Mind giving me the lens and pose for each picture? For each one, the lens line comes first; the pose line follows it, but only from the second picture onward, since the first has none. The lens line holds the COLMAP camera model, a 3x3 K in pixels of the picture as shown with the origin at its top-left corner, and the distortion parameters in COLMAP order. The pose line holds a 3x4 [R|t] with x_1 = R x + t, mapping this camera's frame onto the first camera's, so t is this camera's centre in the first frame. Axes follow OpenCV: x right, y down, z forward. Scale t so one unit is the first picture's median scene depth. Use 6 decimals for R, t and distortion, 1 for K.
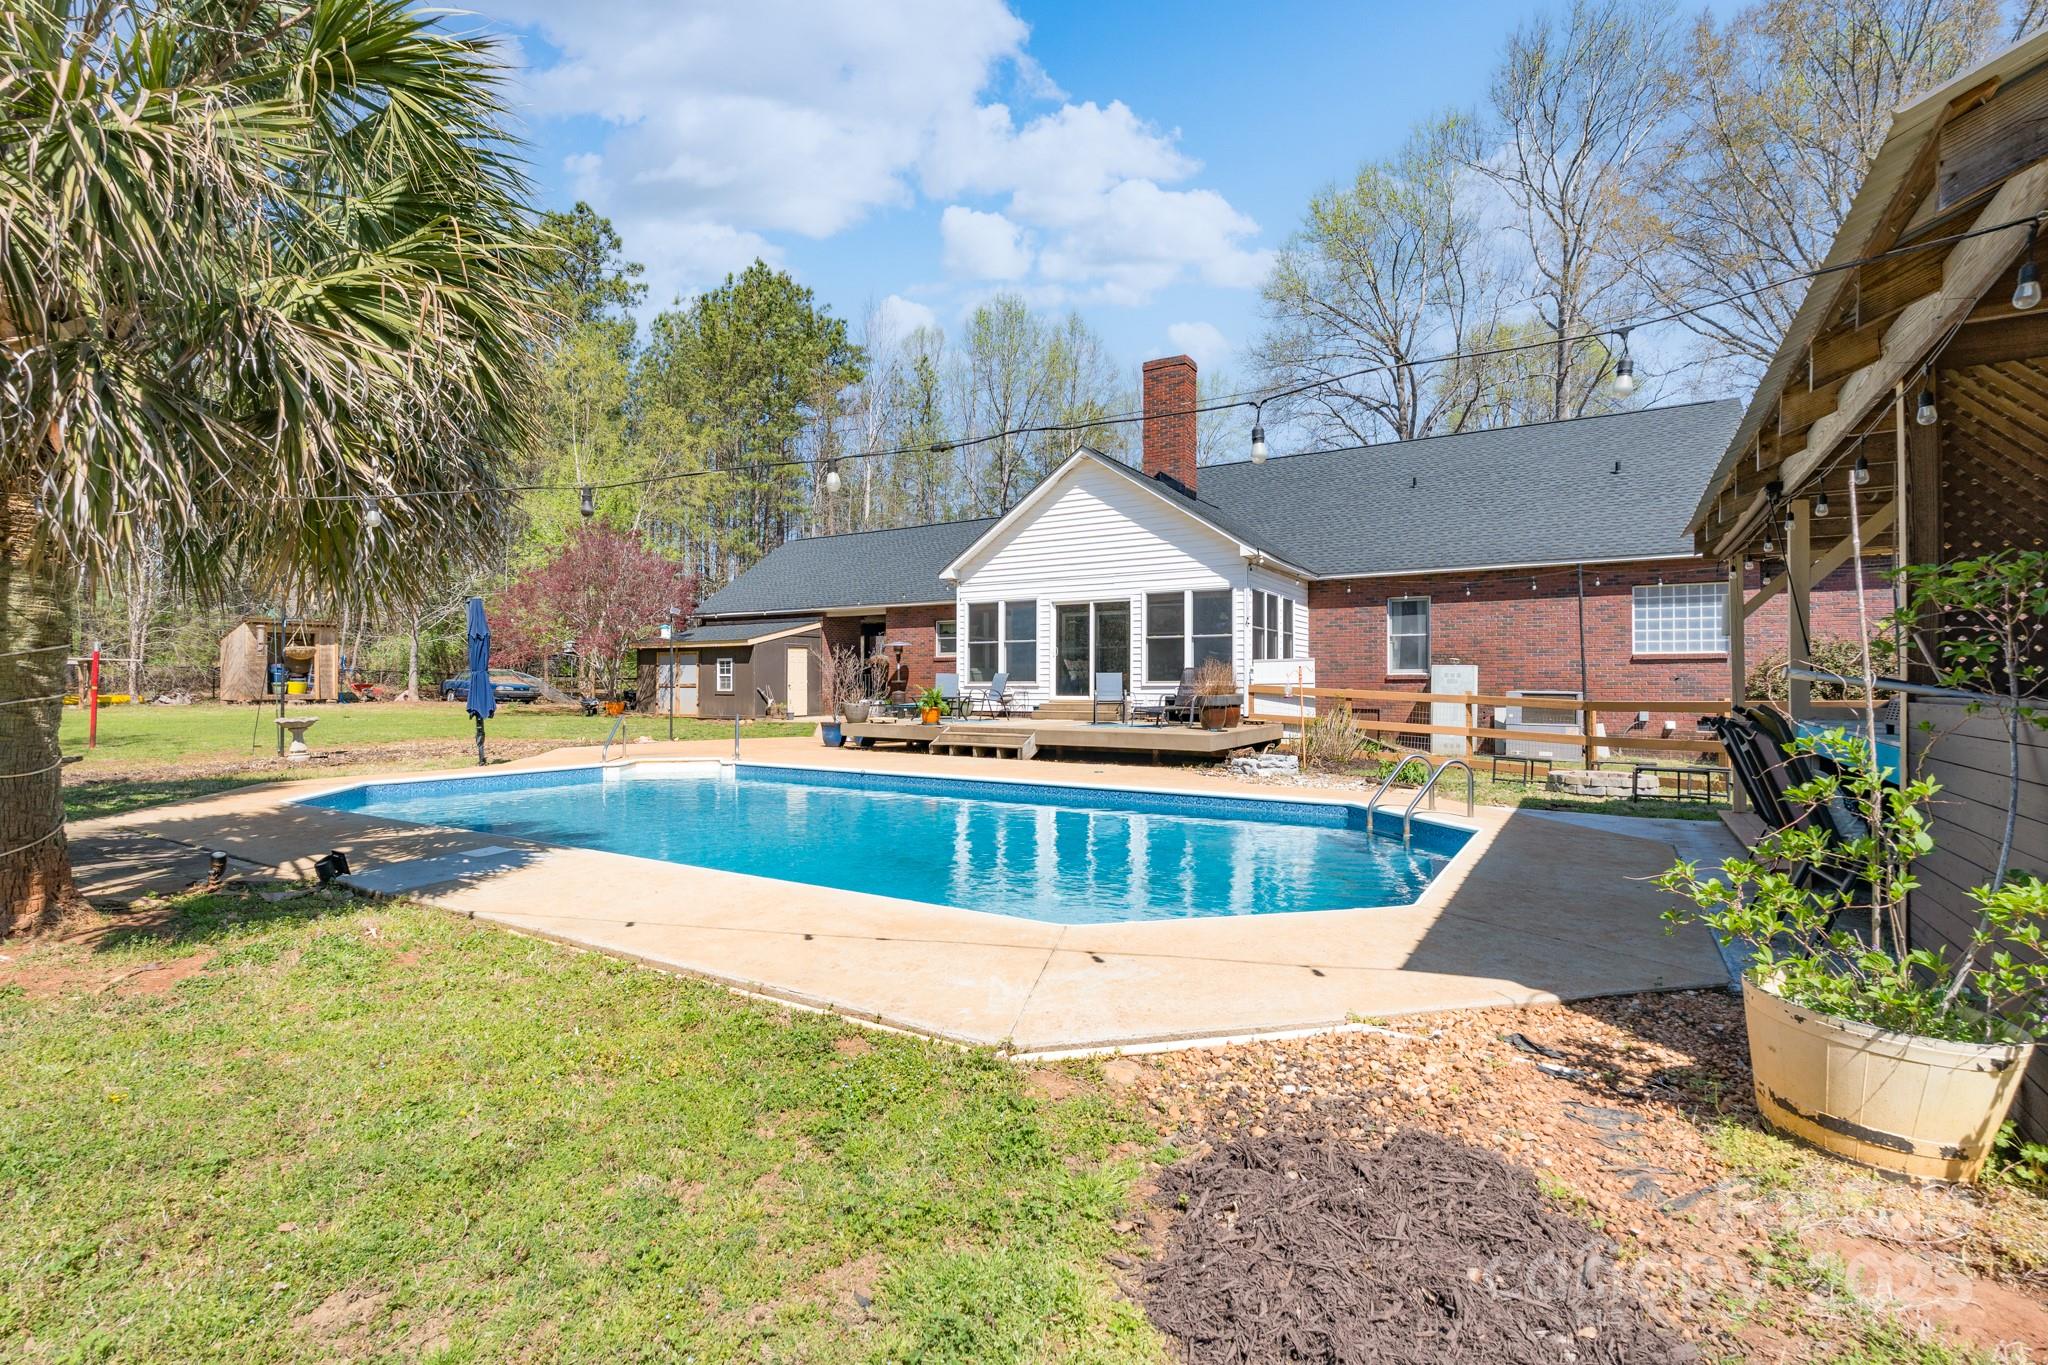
lens RADIAL K [[949.2, 0, 996.1], [0, 949.2, 665.1], [0, 0, 1]] dist [-0.003288, -0.000323]
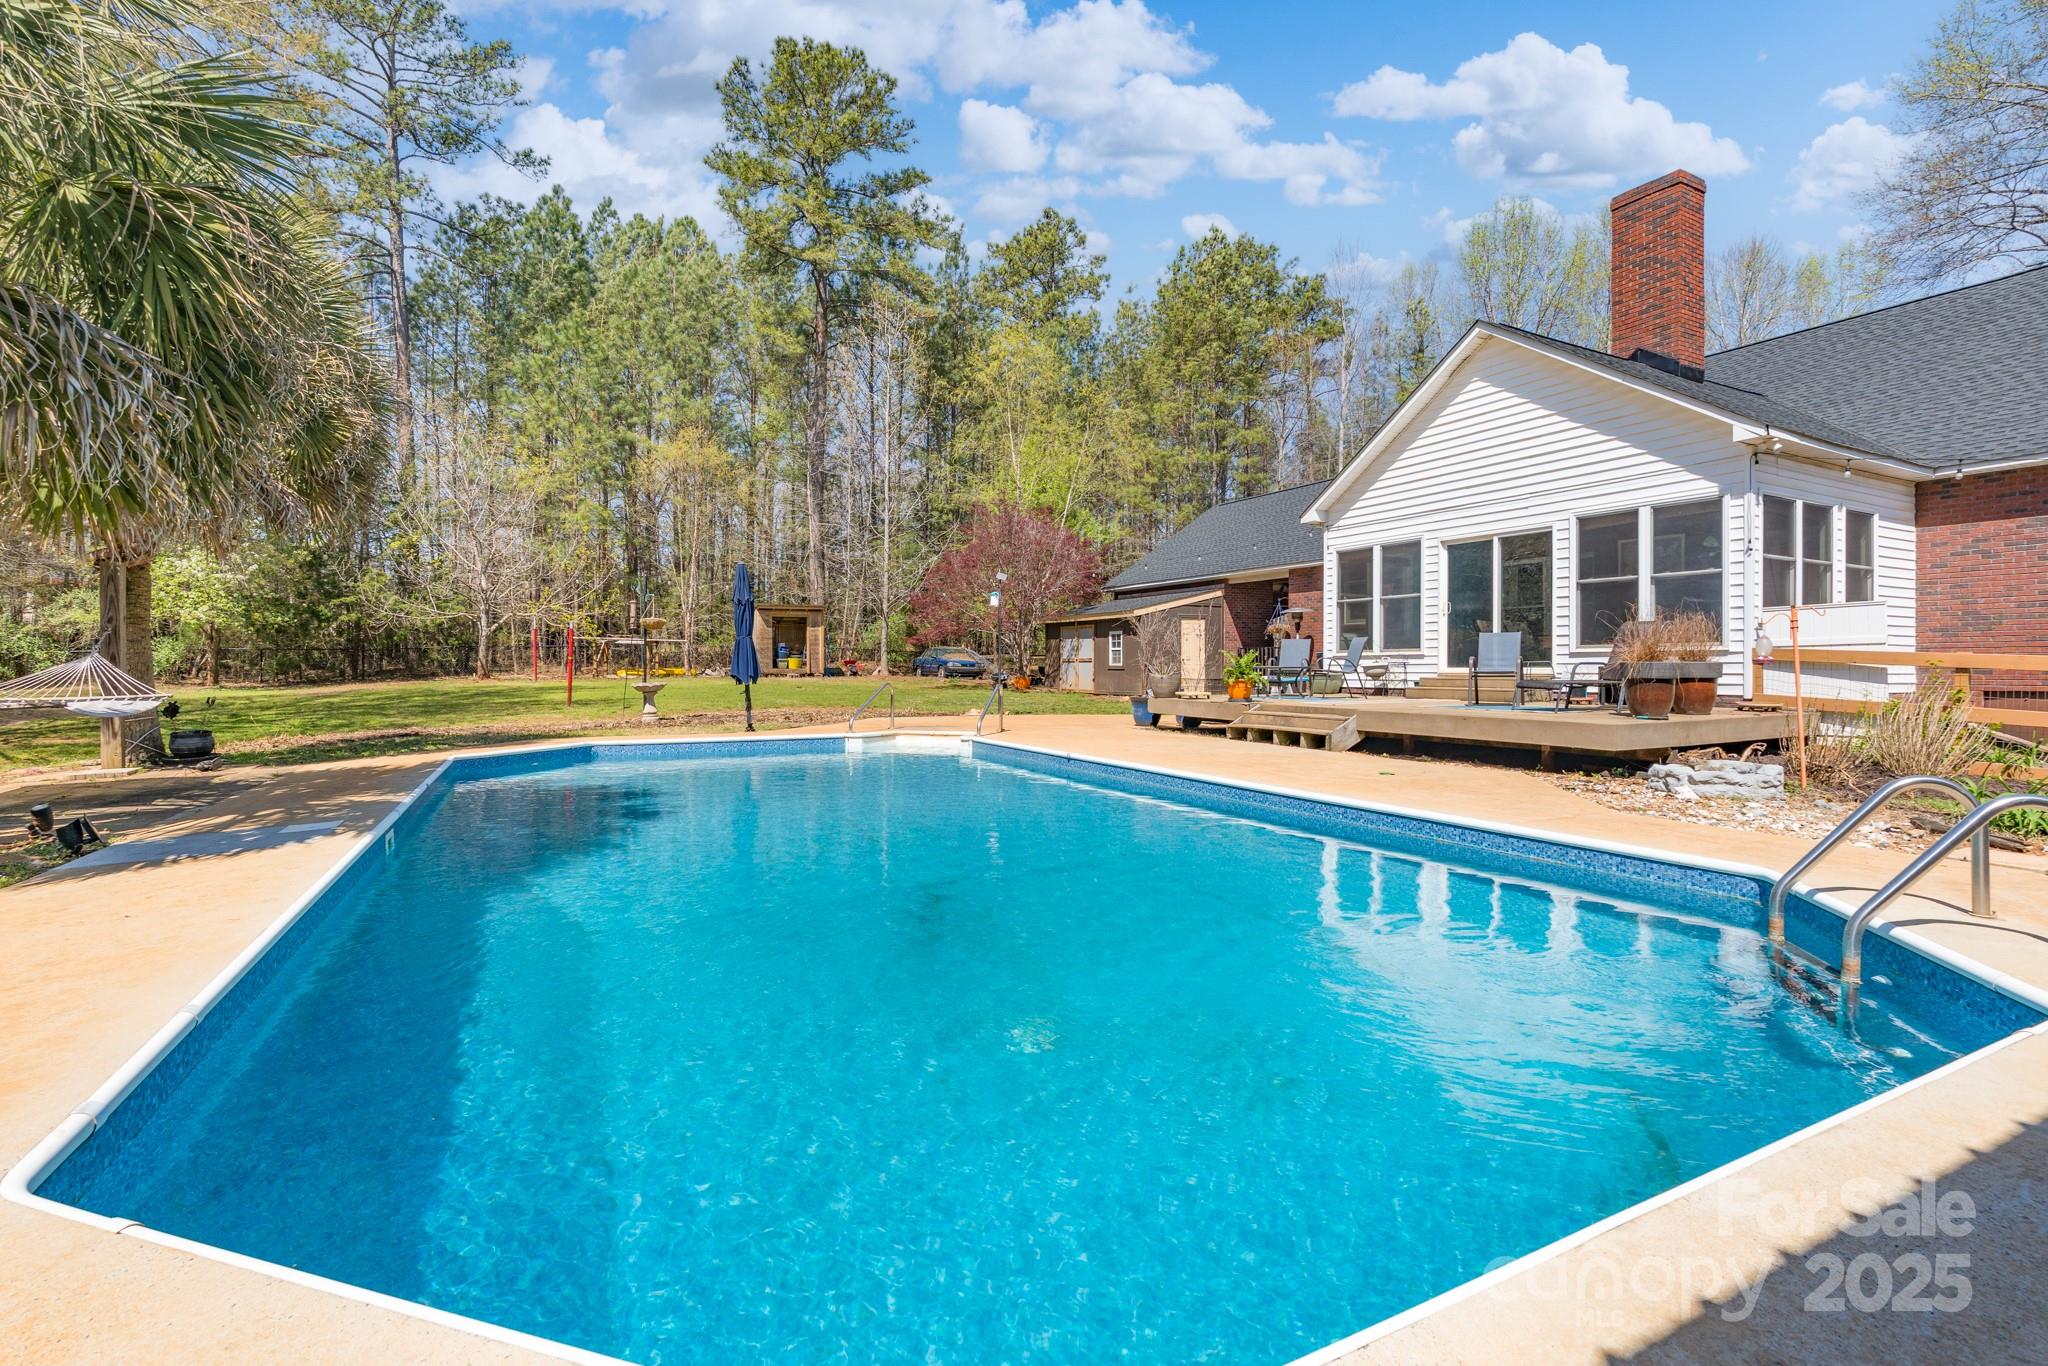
lens RADIAL K [[926.7, 0, 1021.8], [0, 926.7, 661.8], [0, 0, 1]] dist [-0.001896, 0.000501]
pose [[0.868449, -0.001628, -0.495775, 0.136099], [0.009191, 0.999876, 0.012816, 0.015939], [0.495693, -0.015687, 0.868356, 0.210568]]
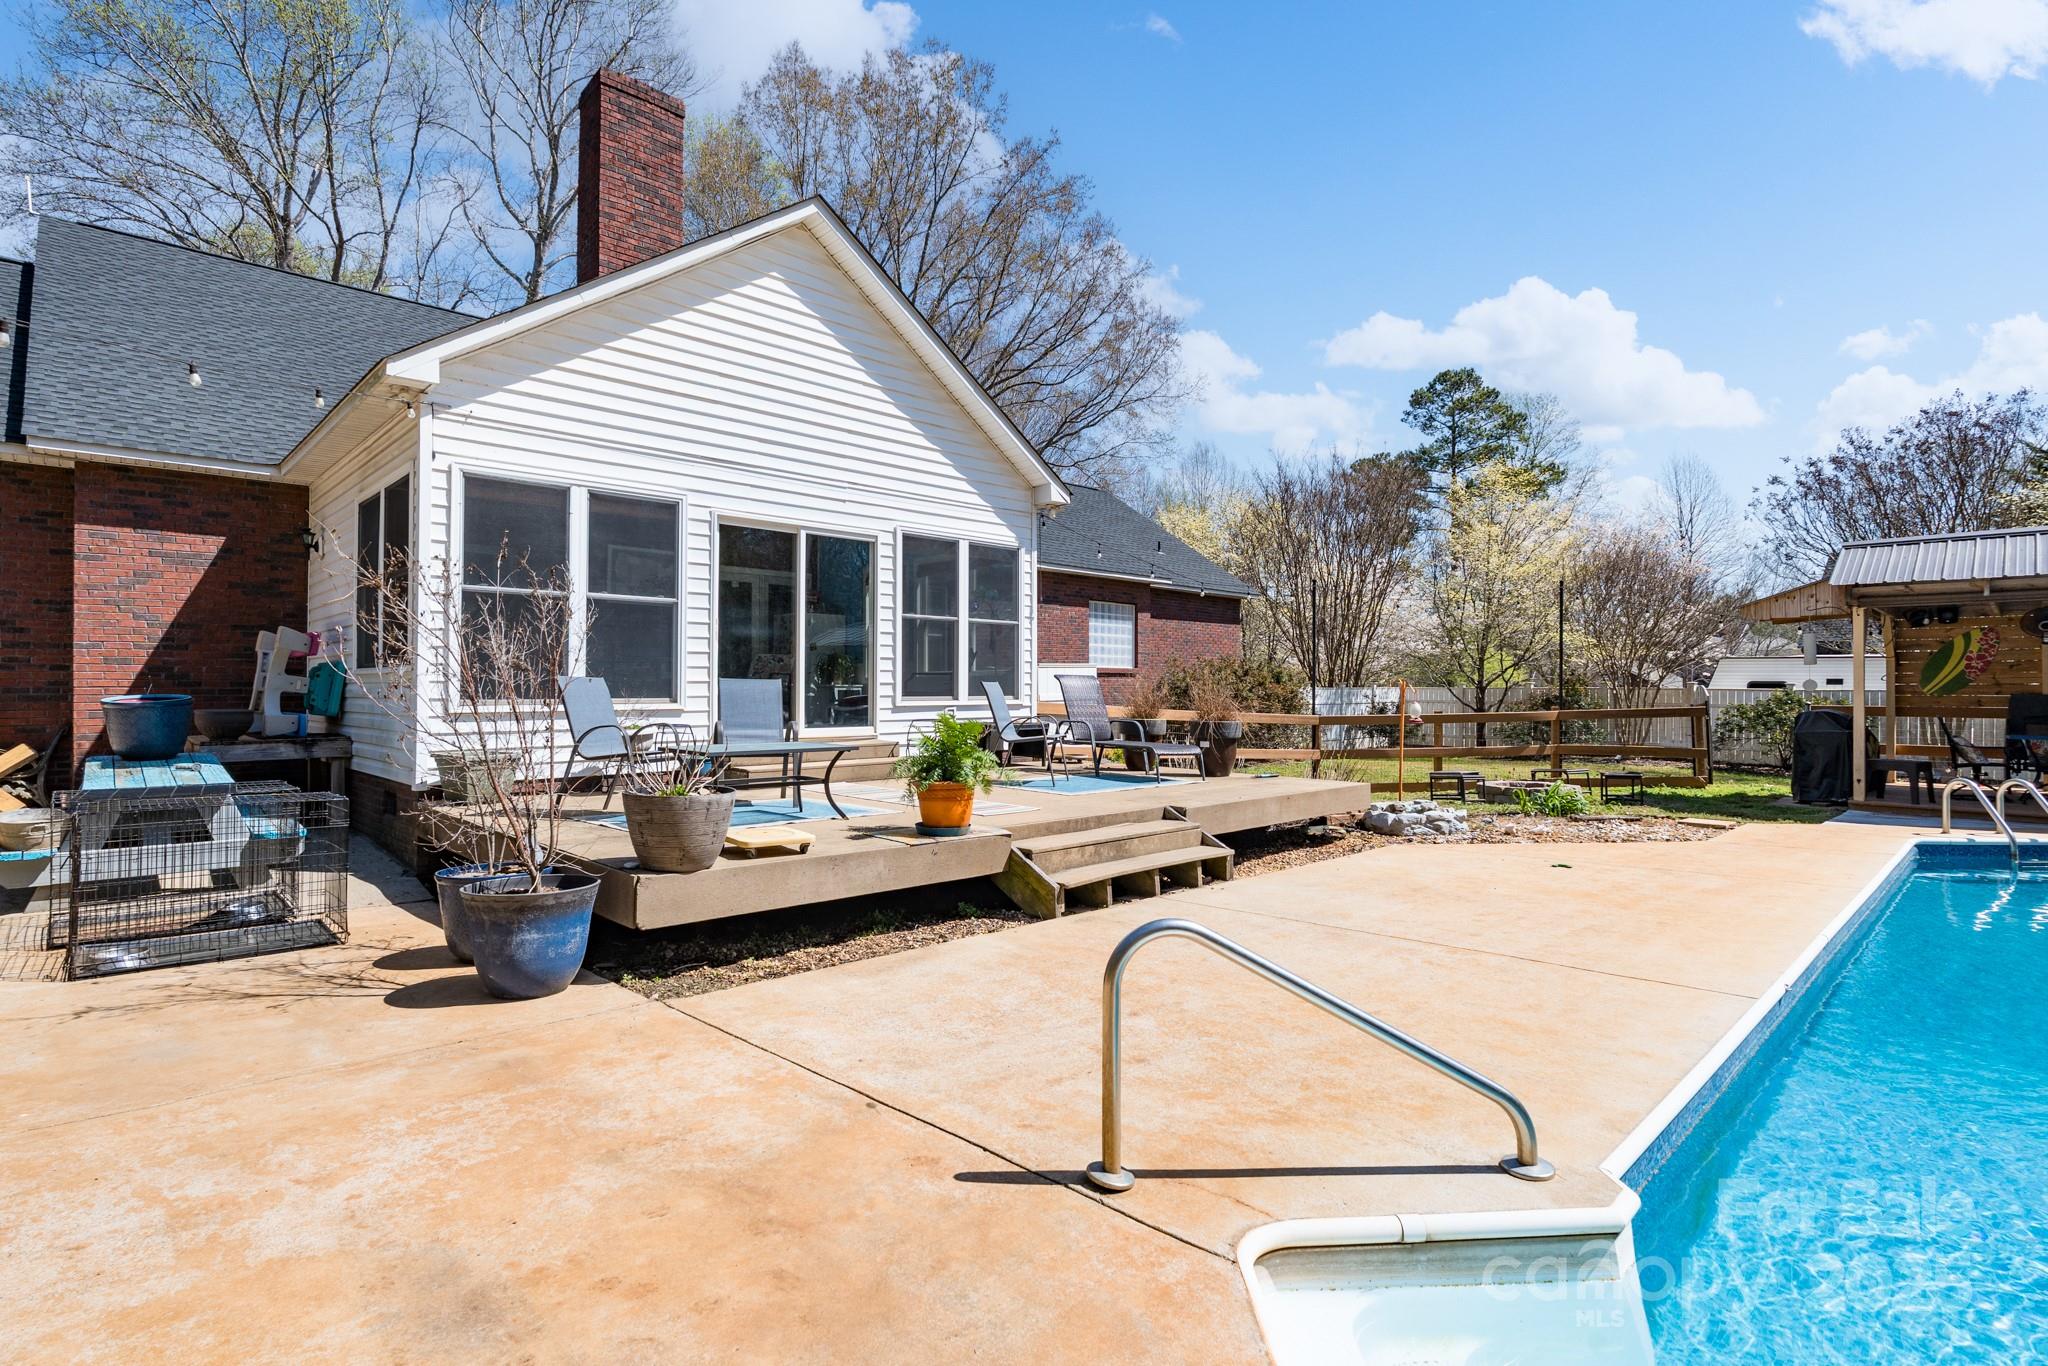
lens RADIAL K [[990.0, 0, 988.2], [0, 990.0, 681.1], [0, 0, 1]] dist [-0.000293, 0.000534]
pose [[0.242241, 0.008183, 0.970181, -0.356960], [-0.021131, 0.999772, -0.003157, 0.008160], [-0.969986, -0.019736, 0.242359, 0.785822]]
